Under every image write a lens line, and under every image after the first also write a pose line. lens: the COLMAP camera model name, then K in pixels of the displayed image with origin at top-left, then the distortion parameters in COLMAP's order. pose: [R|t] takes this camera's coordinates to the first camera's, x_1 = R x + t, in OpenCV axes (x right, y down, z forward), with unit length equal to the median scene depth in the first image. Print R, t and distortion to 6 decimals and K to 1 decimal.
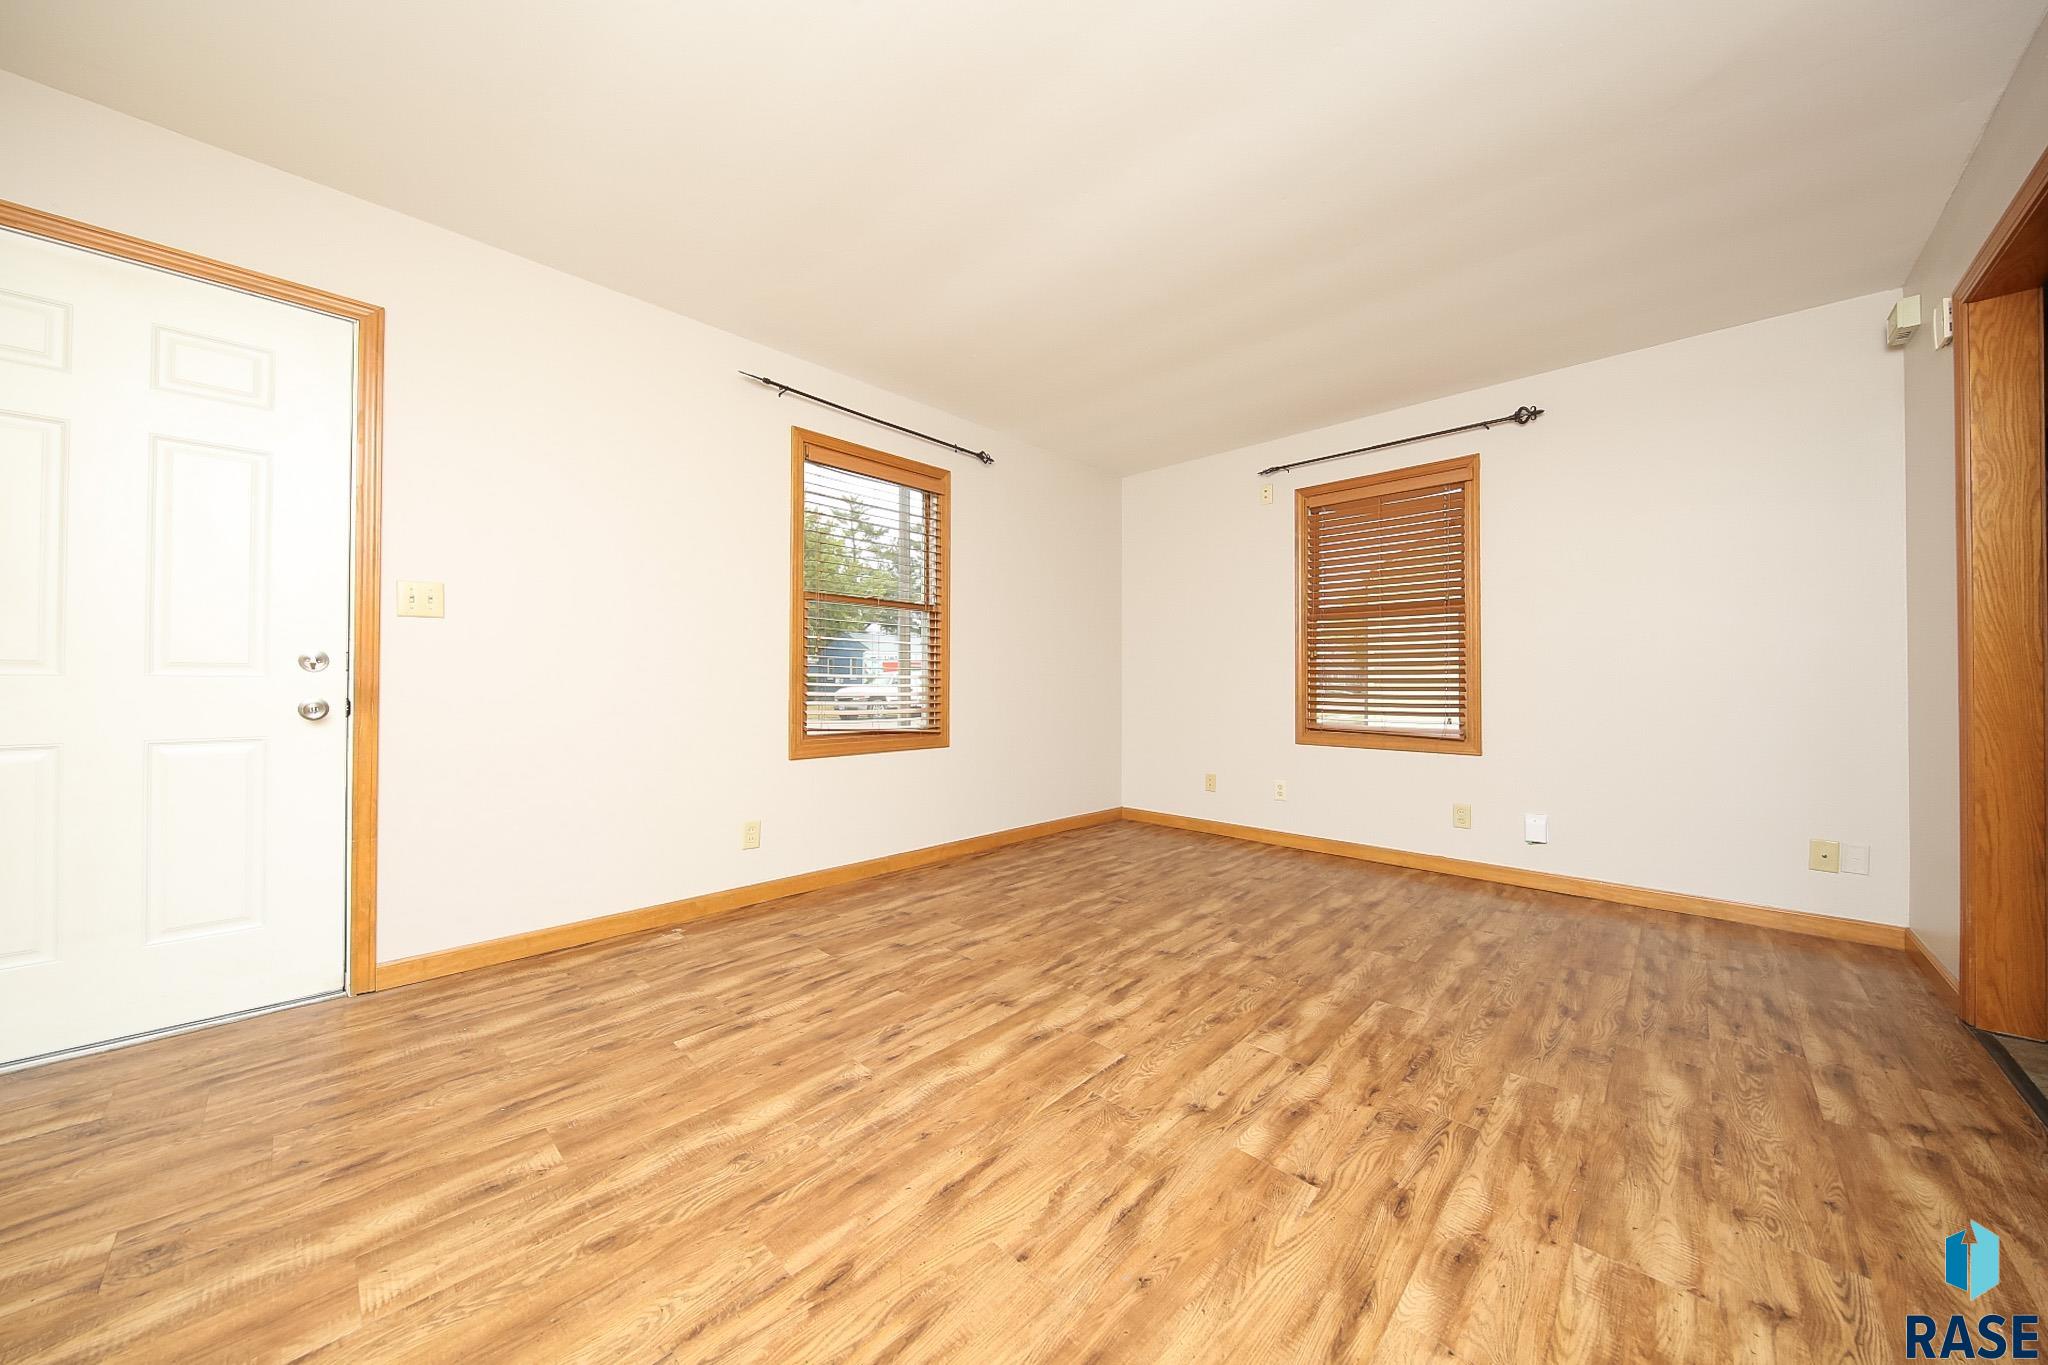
lens RADIAL K [[695.3, 0, 1018.1], [0, 695.3, 674.7], [0, 0, 1]] dist [-0.001123, -0.002269]
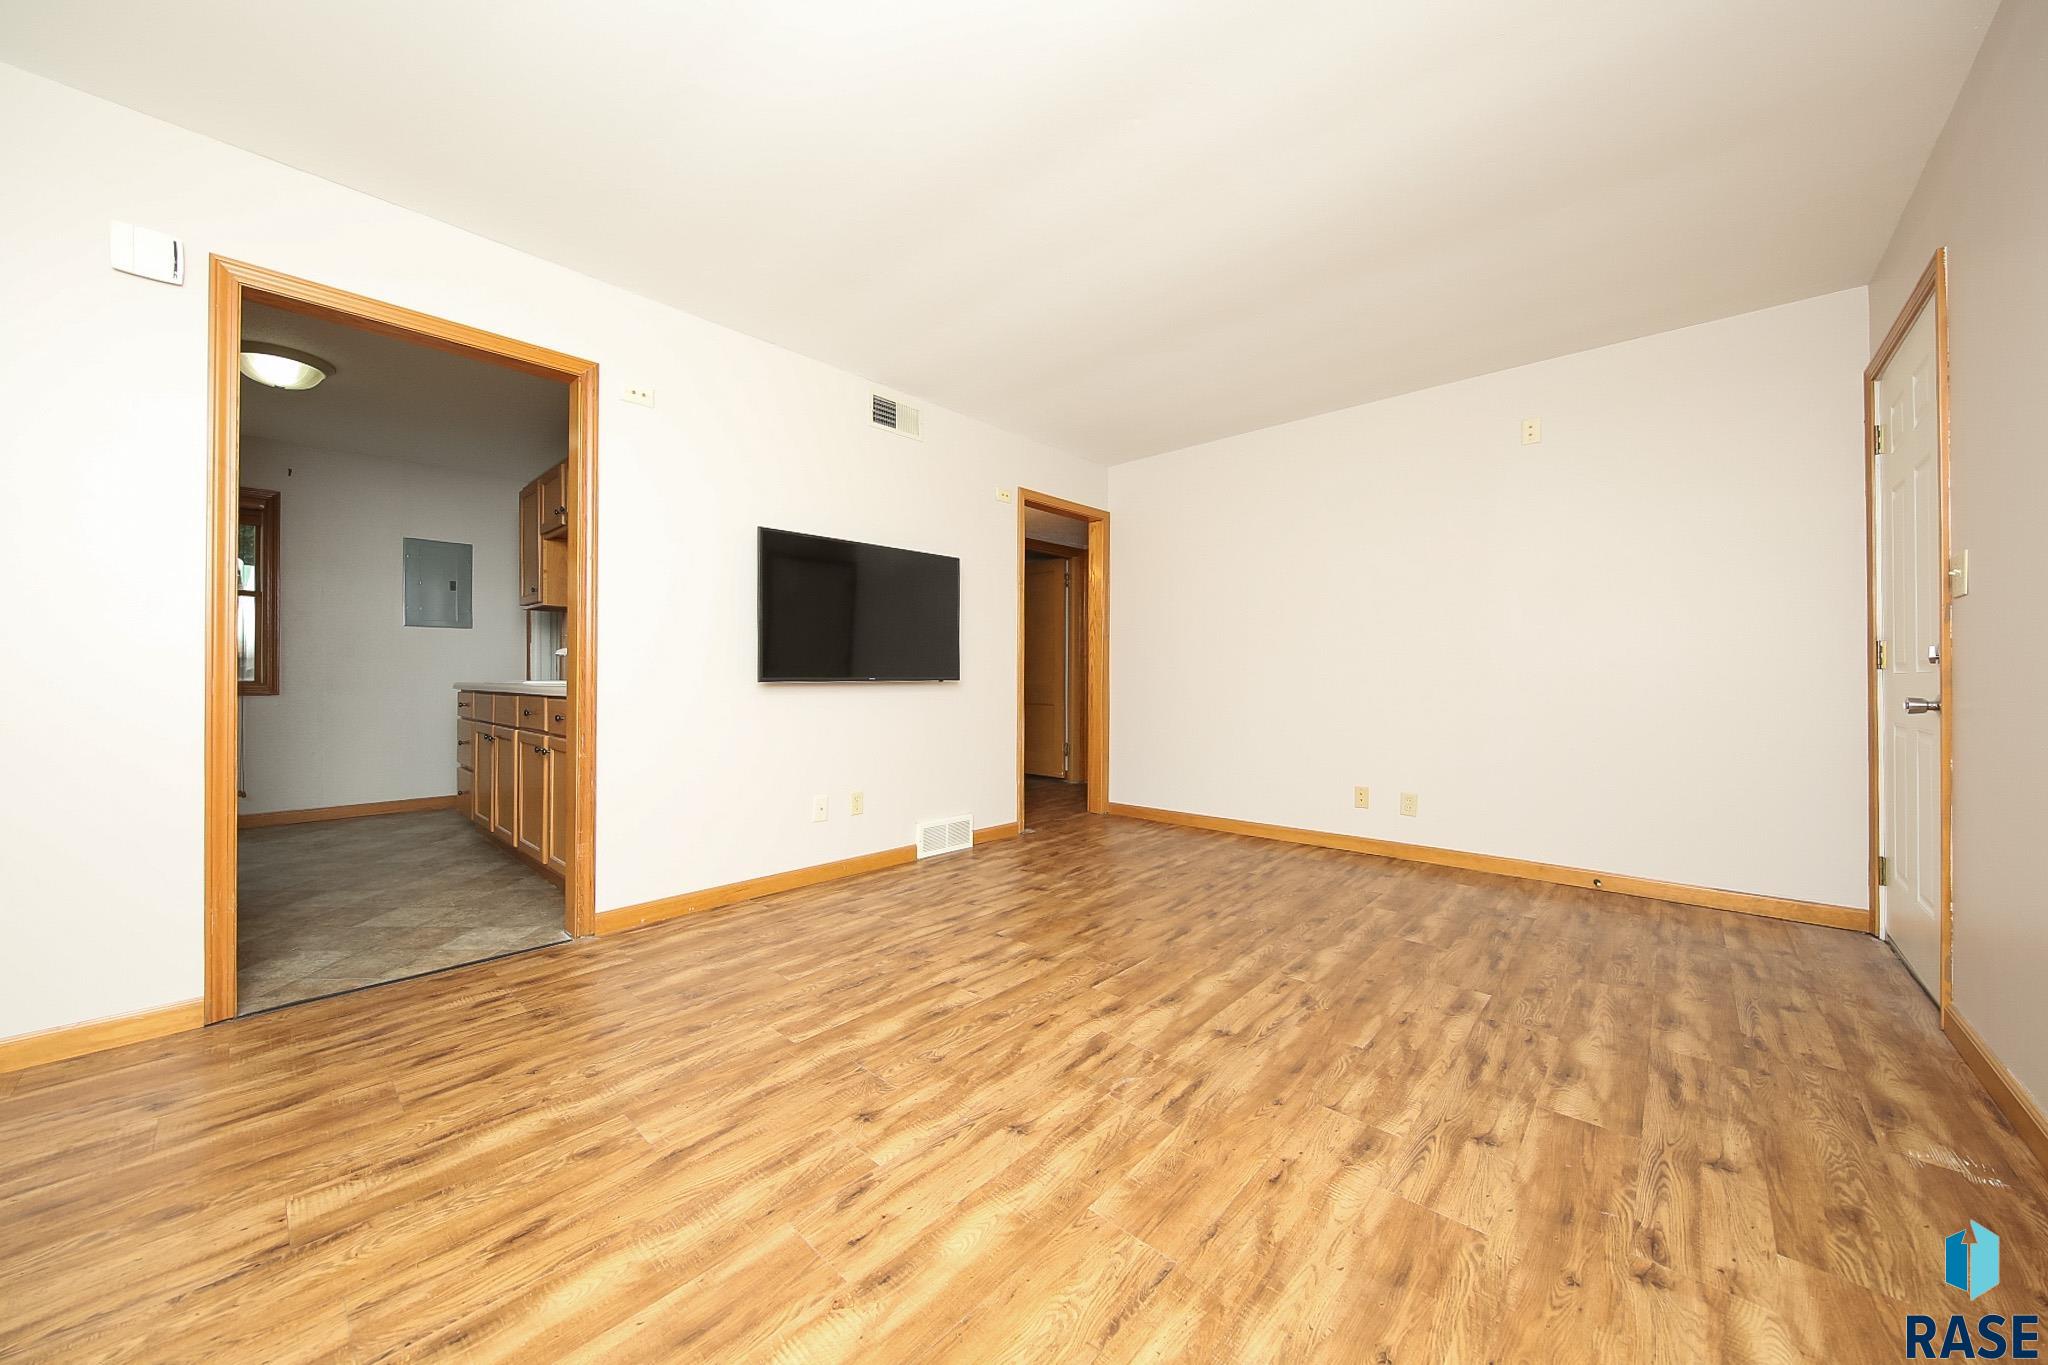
lens RADIAL K [[733.4, 0, 1020.7], [0, 733.4, 669.6], [0, 0, 1]] dist [-0.001464, -0.002963]
pose [[-0.999467, -0.005748, -0.032142, 0.282030], [-0.005059, 0.999757, -0.021476, 0.028368], [0.032258, -0.021302, -0.999253, 1.997082]]
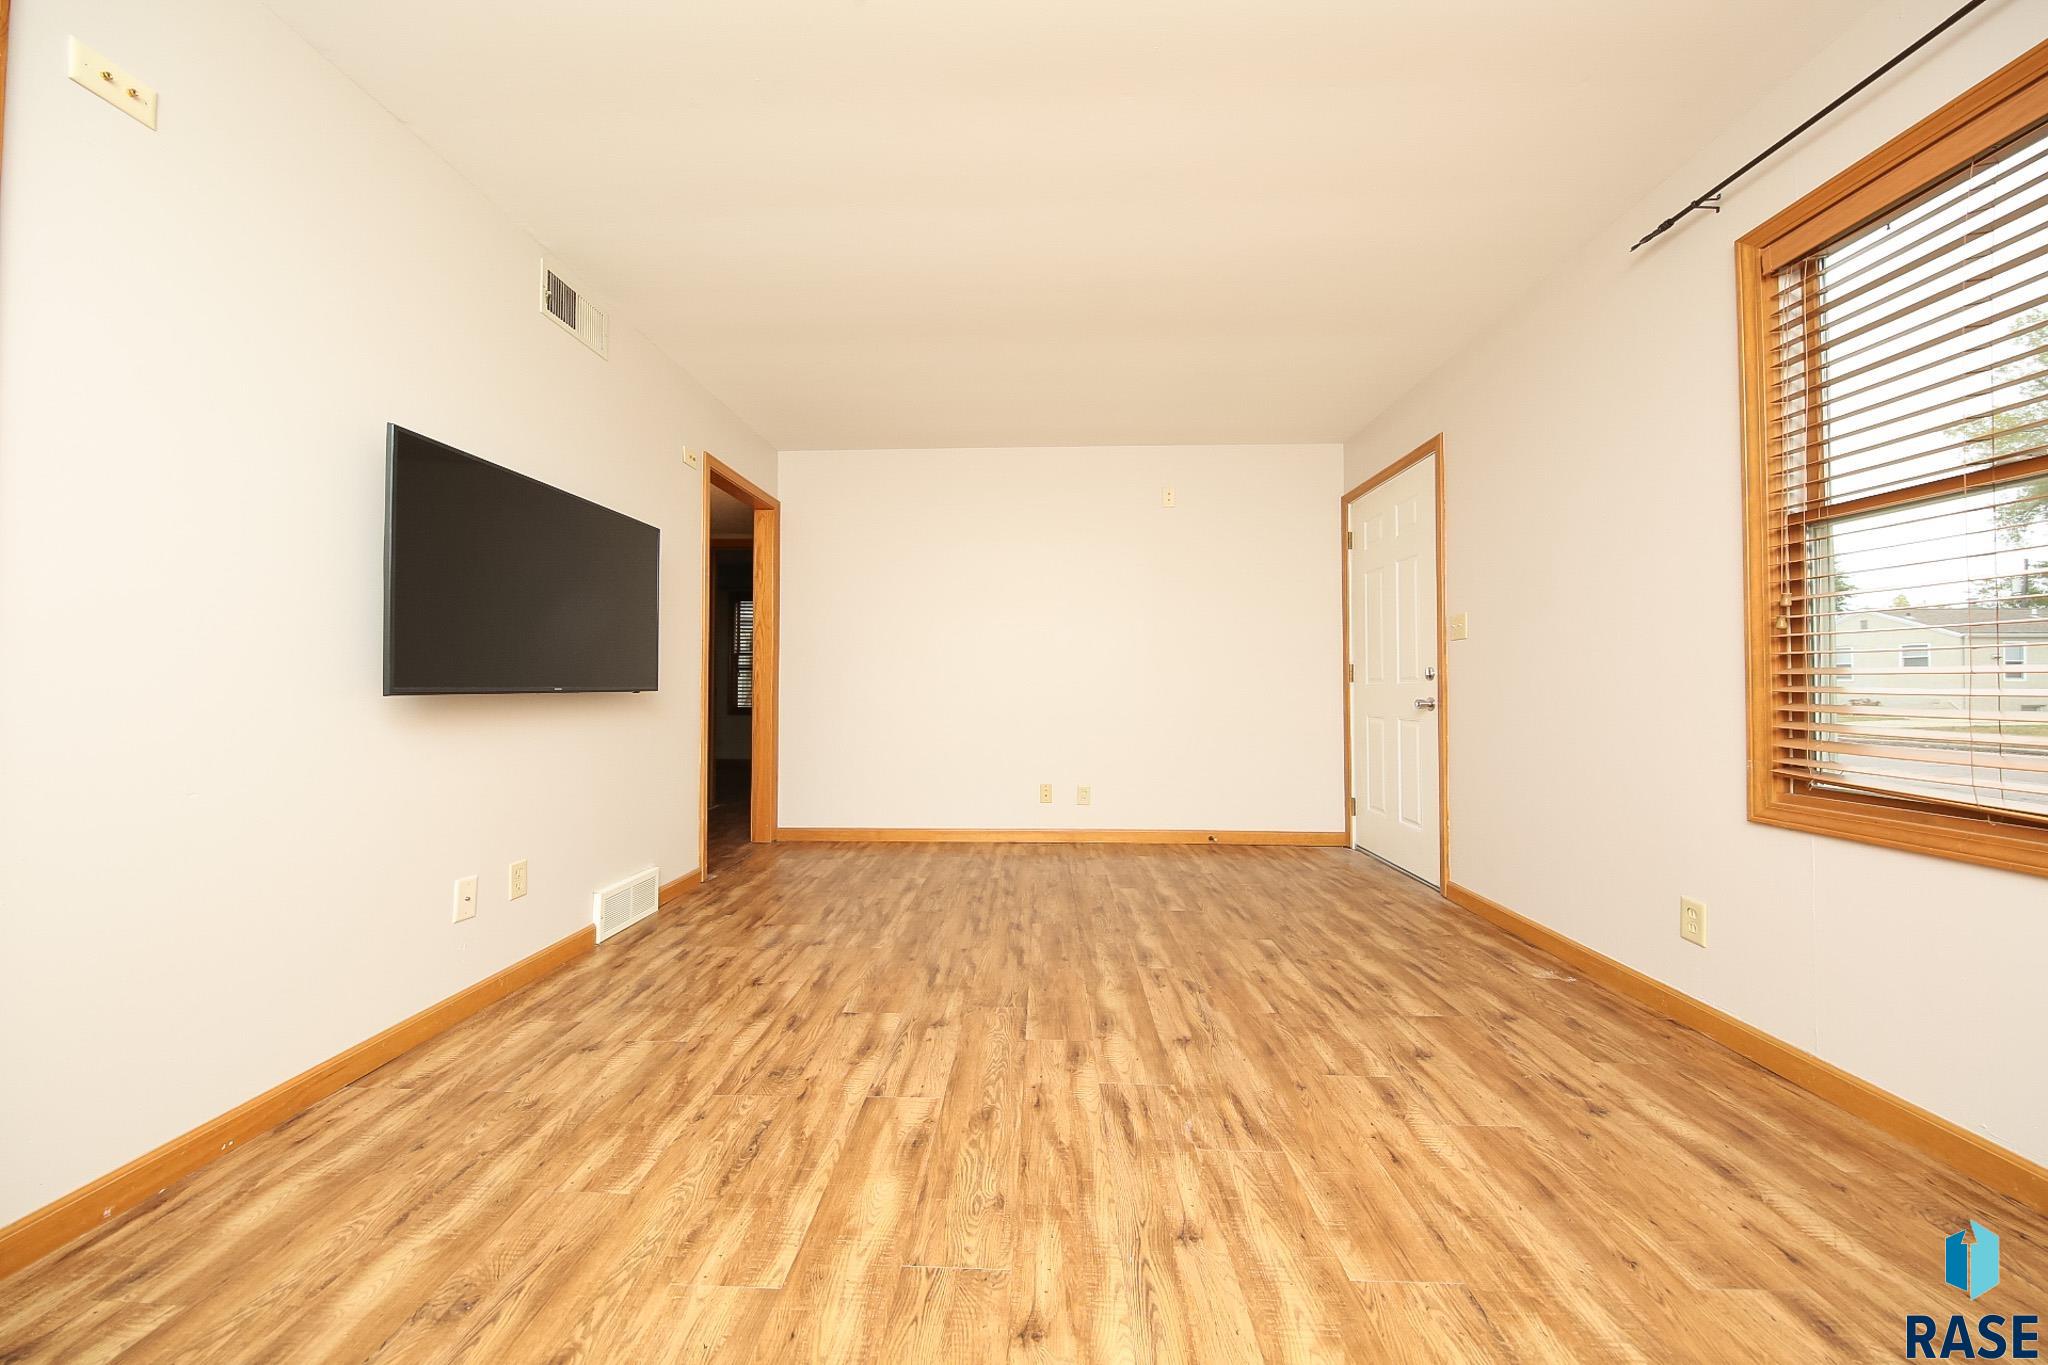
lens RADIAL K [[695.3, 0, 1032.2], [0, 695.3, 683.4], [0, 0, 1]] dist [-0.001123, -0.002269]
pose [[-0.734426, -0.007399, -0.678648, 0.765496], [0.003798, 0.999880, -0.015011, 0.021166], [0.678678, -0.013602, -0.734310, 1.580721]]
